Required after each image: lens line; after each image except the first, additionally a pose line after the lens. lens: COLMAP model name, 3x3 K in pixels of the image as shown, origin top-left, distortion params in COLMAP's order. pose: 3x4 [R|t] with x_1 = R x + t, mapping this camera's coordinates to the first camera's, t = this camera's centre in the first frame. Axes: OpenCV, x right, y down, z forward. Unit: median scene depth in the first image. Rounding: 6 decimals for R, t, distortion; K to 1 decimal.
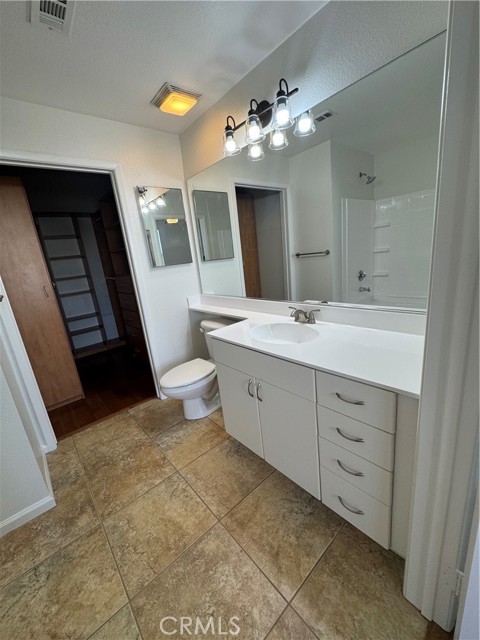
lens RADIAL K [[257.3, 0, 239.2], [0, 257.3, 319.8], [0, 0, 1]] dist [-0.000371, 0.000195]
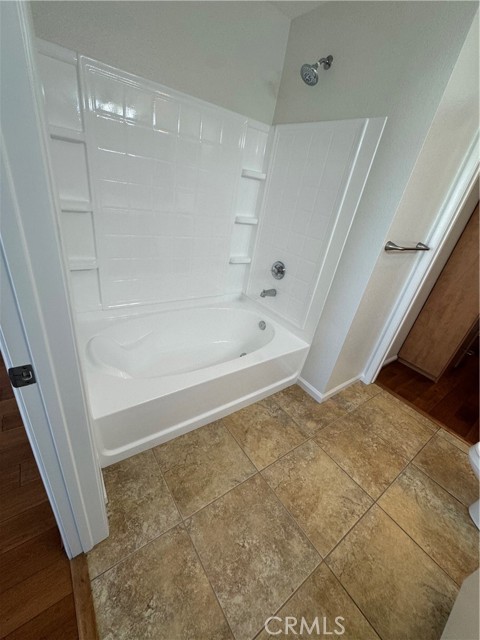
lens RADIAL K [[257.3, 0, 238.7], [0, 257.3, 319.4], [0, 0, 1]] dist [-0.000371, 0.000195]
pose [[-0.102234, 0.536177, -0.837892, 0.181818], [-0.386850, 0.754574, 0.530061, -0.124832], [0.916458, 0.378328, 0.130277, 0.256506]]
